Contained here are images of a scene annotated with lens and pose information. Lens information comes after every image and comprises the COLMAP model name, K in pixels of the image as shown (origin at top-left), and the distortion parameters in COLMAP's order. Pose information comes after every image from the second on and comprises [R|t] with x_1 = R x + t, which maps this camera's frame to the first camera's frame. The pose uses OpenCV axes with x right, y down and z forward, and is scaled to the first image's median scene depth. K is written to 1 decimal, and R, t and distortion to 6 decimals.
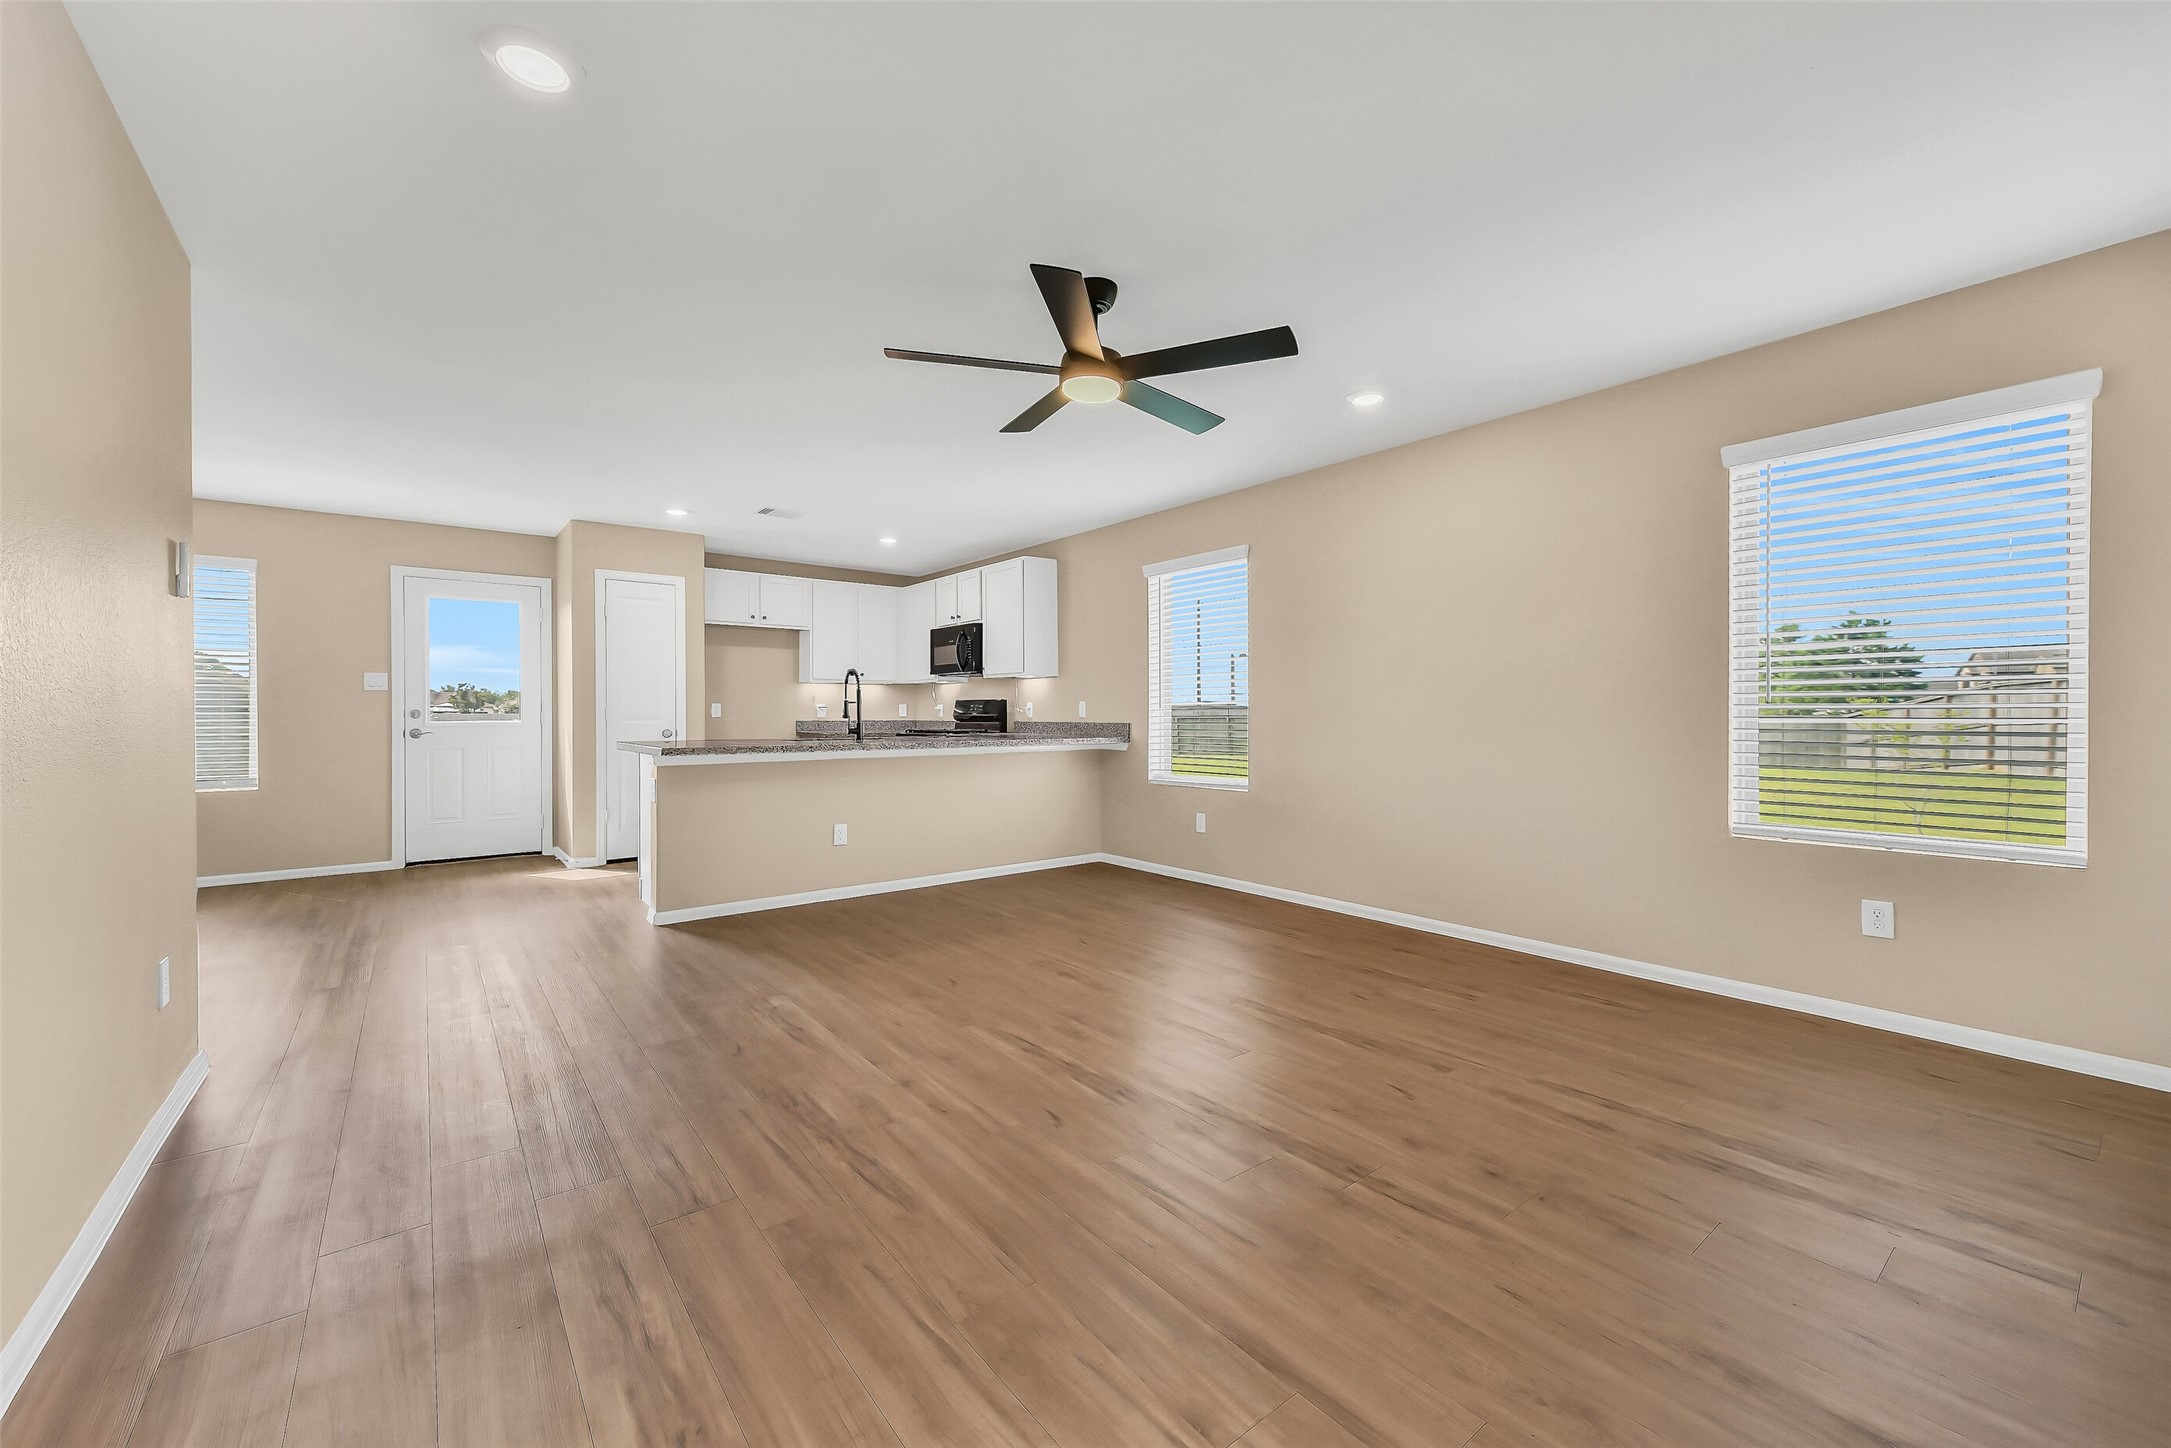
lens RADIAL K [[848.0, 0, 1089.3], [0, 848.0, 726.3], [0, 0, 1]] dist [0.008511, -0.000309]
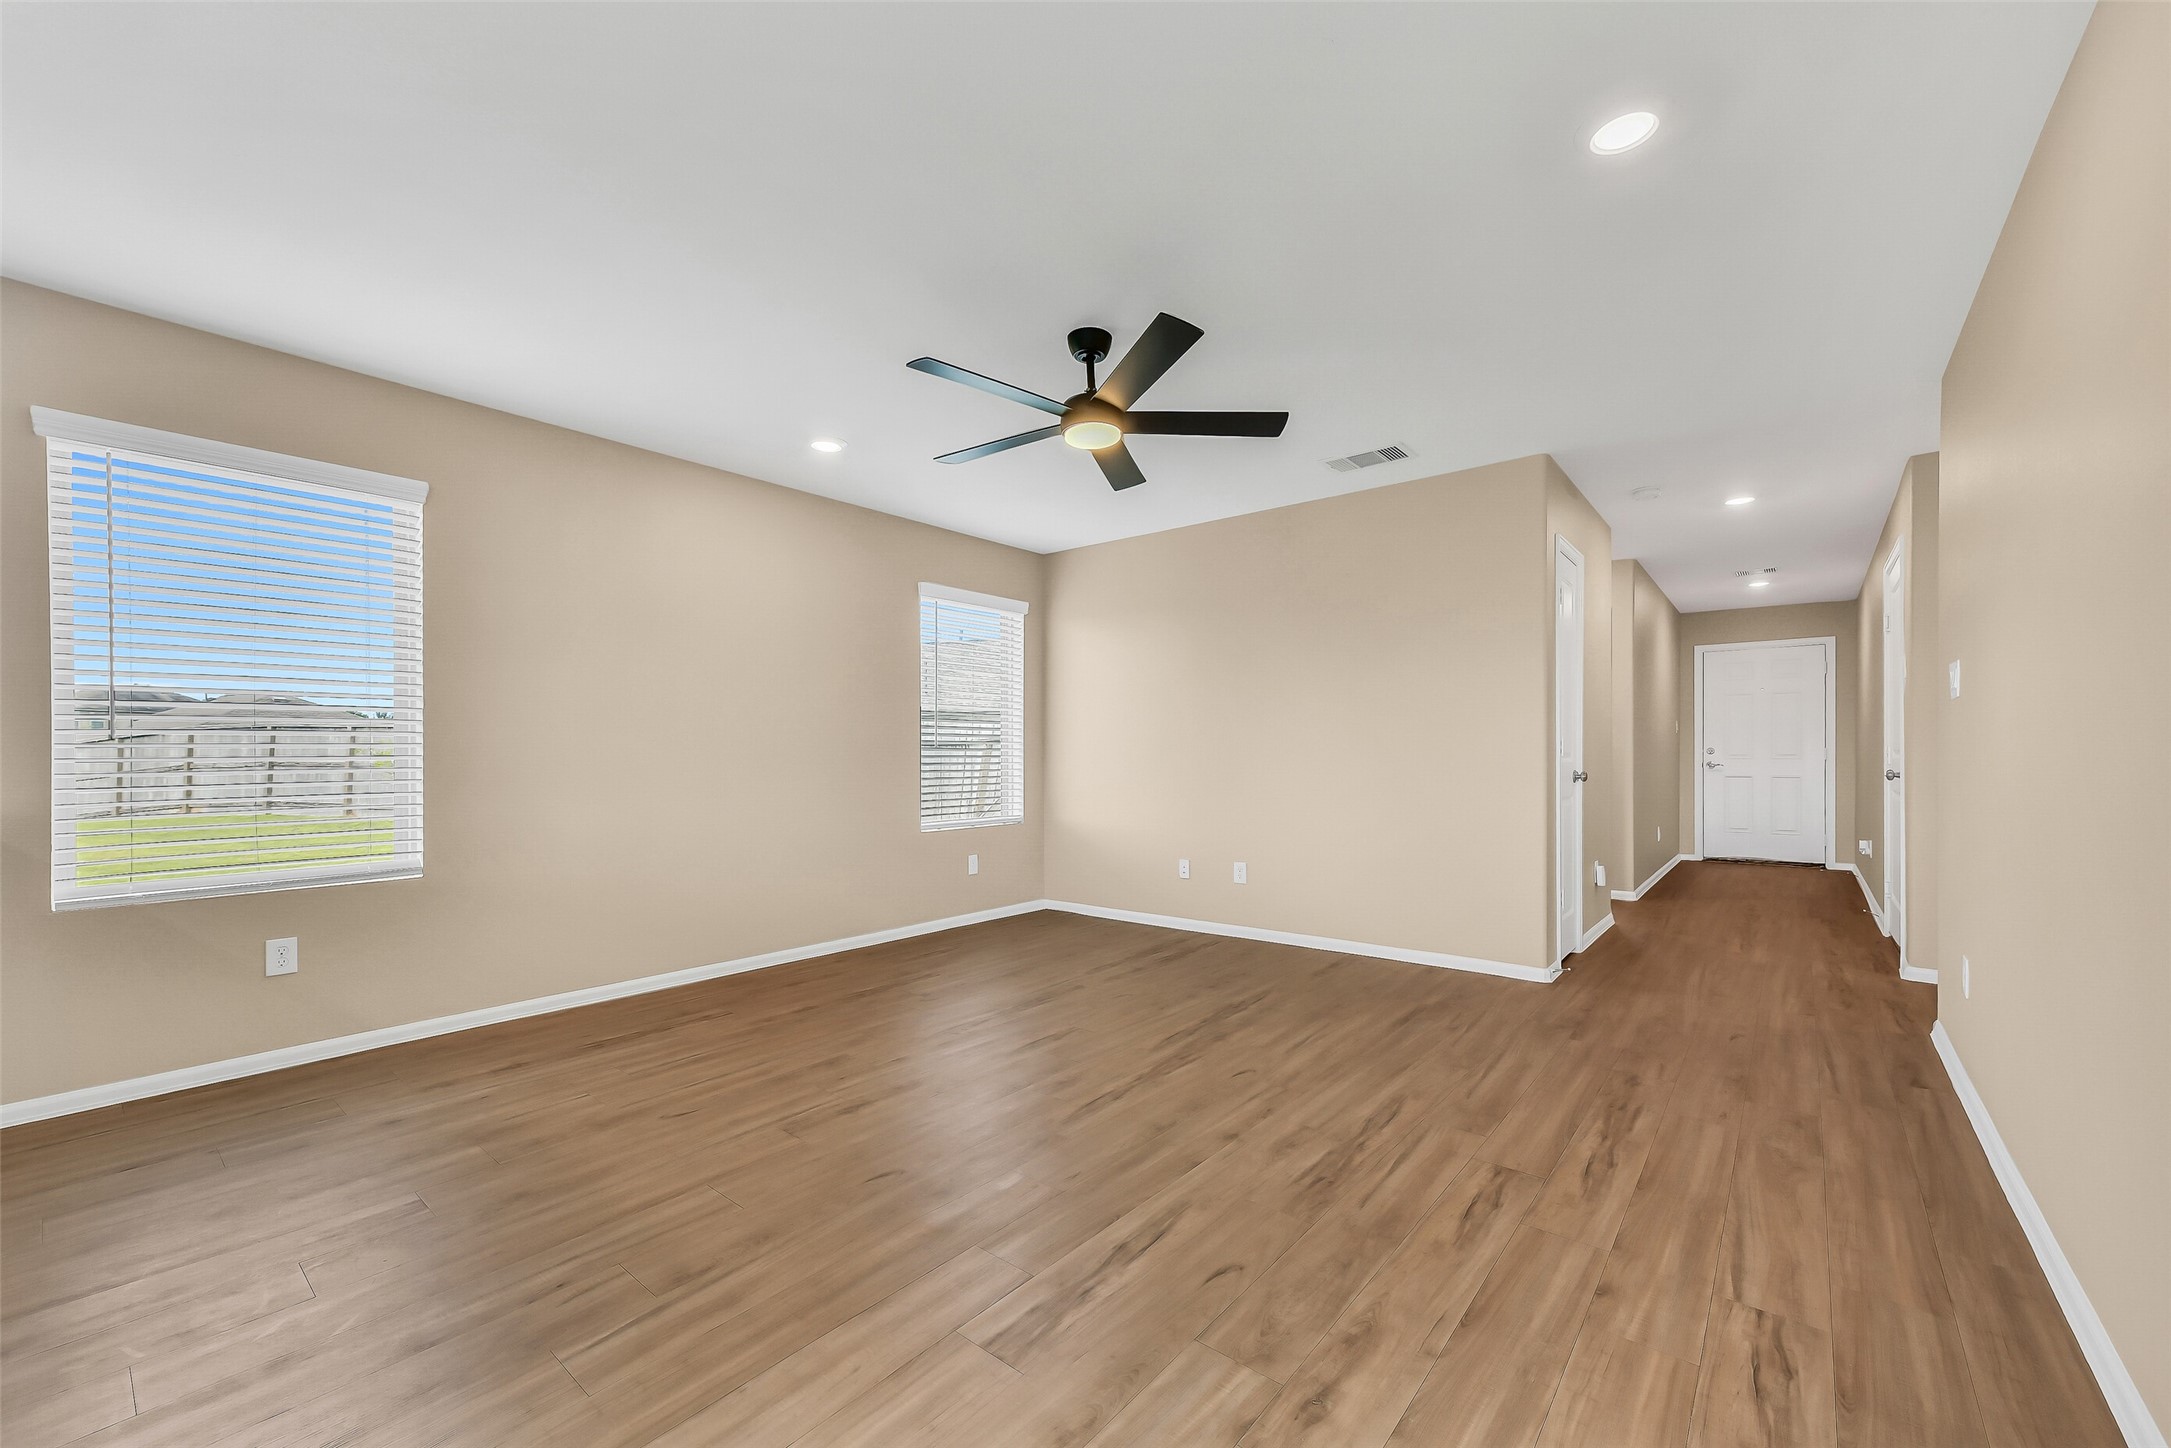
lens RADIAL K [[857.5, 0, 1093.5], [0, 857.5, 754.9], [0, 0, 1]] dist [0.011356, 0.000188]
pose [[-0.213409, 0.002460, 0.976960, -0.464638], [0.016040, 0.999871, 0.000987, -0.005081], [-0.976831, 0.015881, -0.213421, 0.555943]]
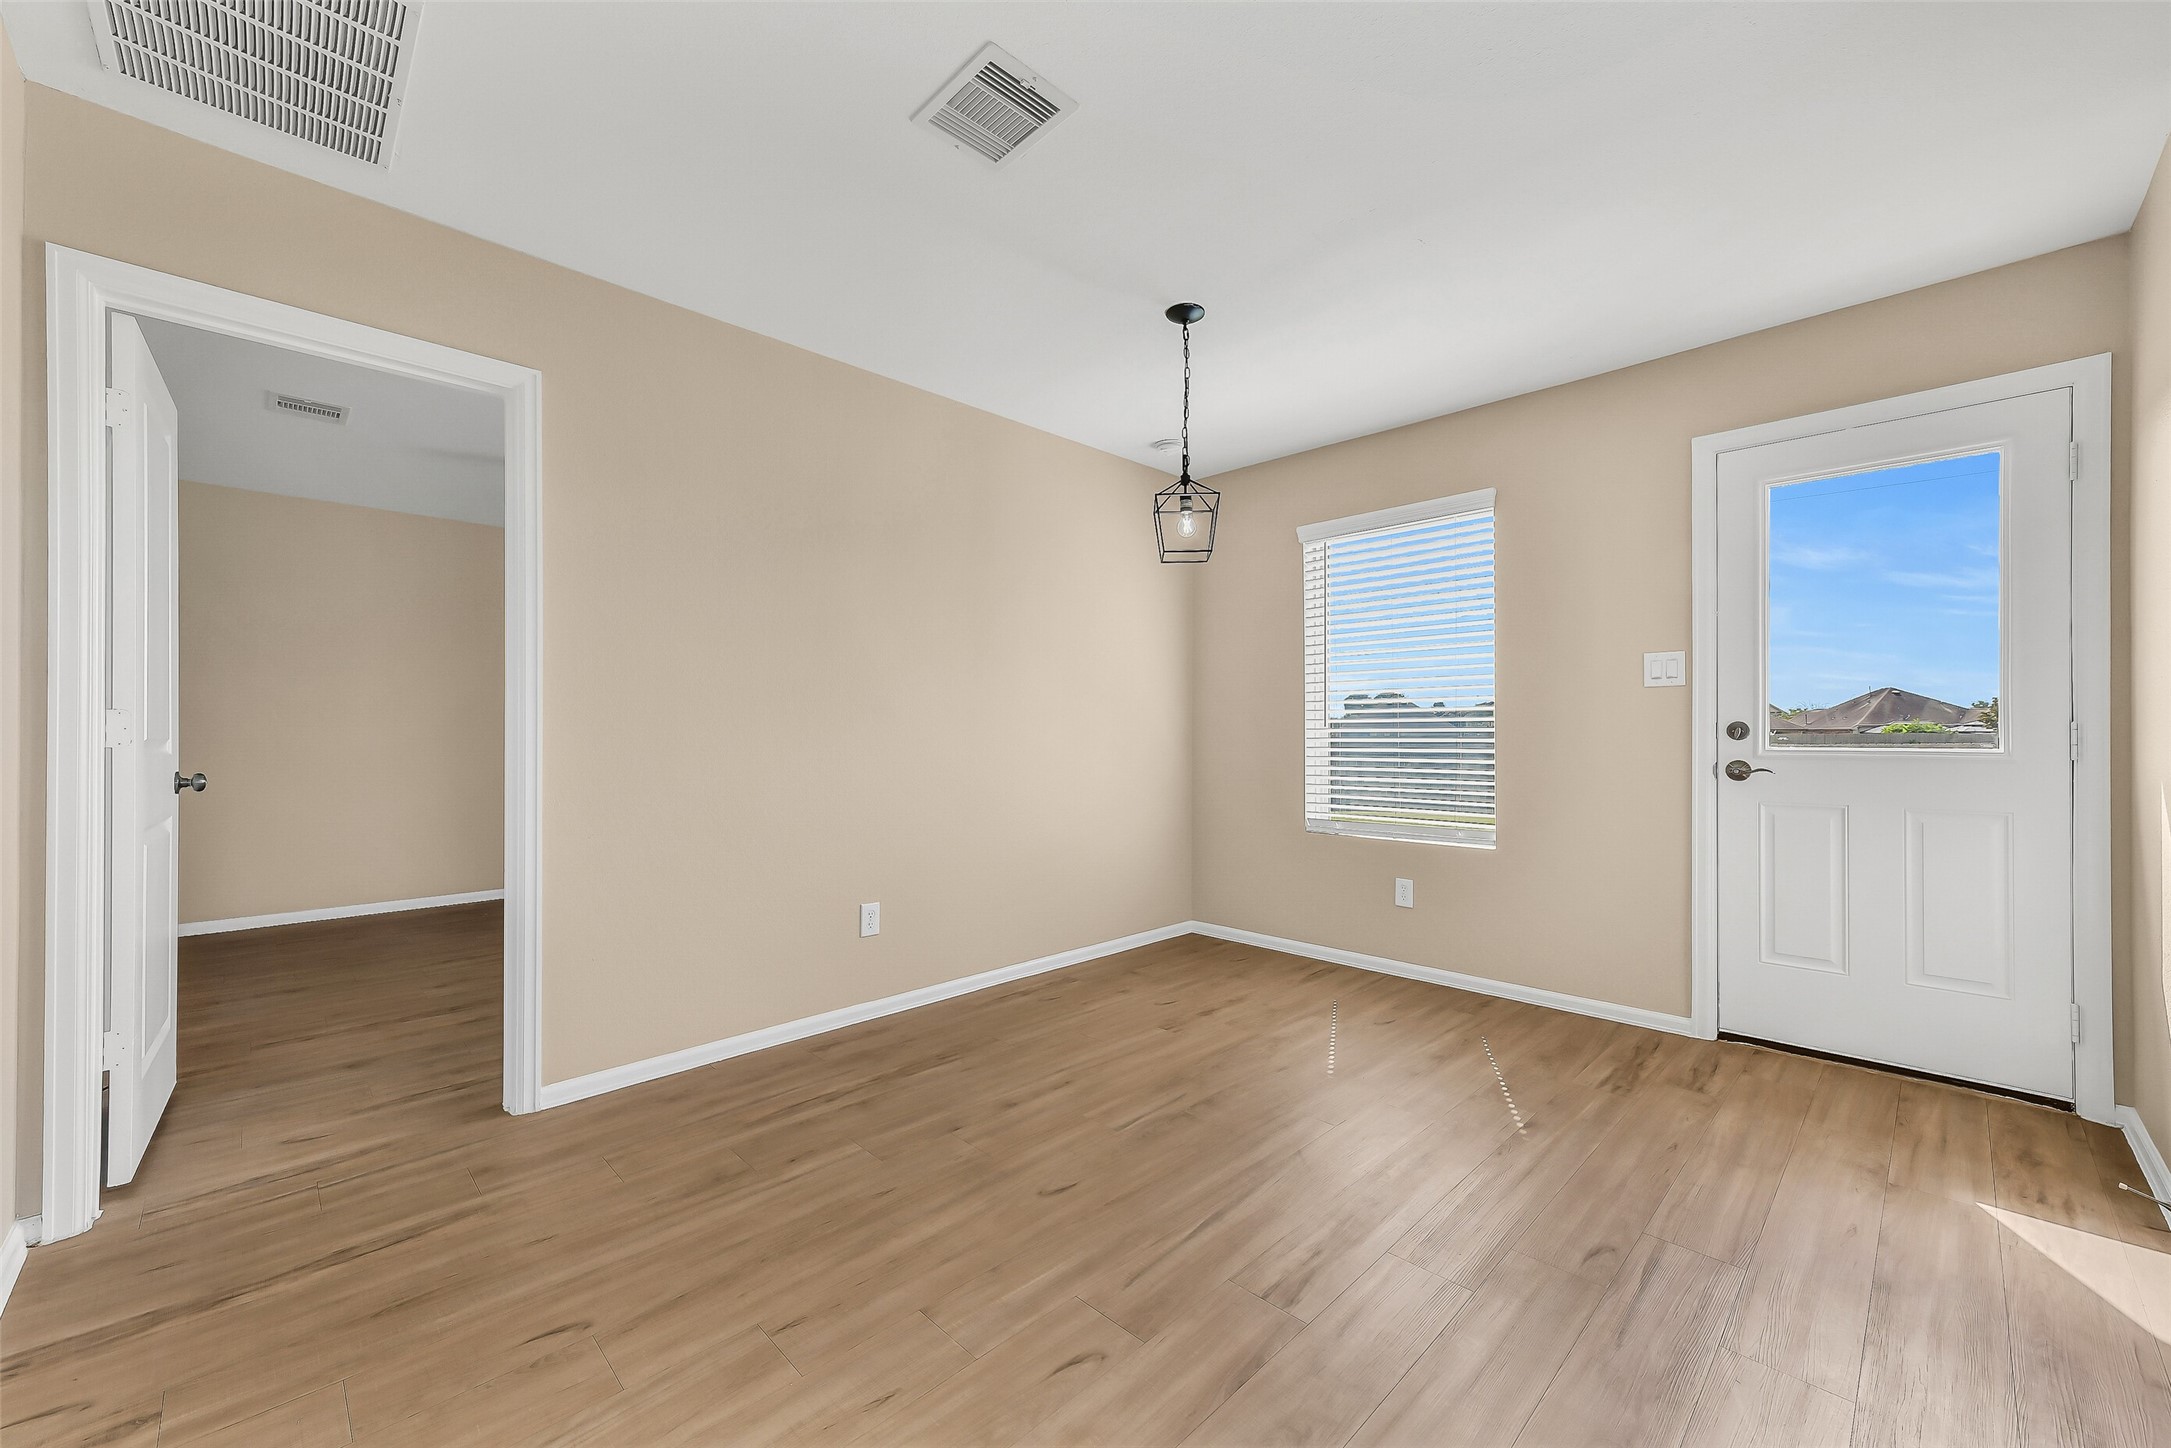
lens RADIAL K [[848.0, 0, 1089.3], [0, 848.0, 726.3], [0, 0, 1]] dist [0.008511, -0.000309]
pose [[0.116976, -0.007000, -0.993110, -0.352819], [-0.015974, 0.999833, -0.008929, -0.006360], [0.993006, 0.016908, 0.116844, 0.579315]]
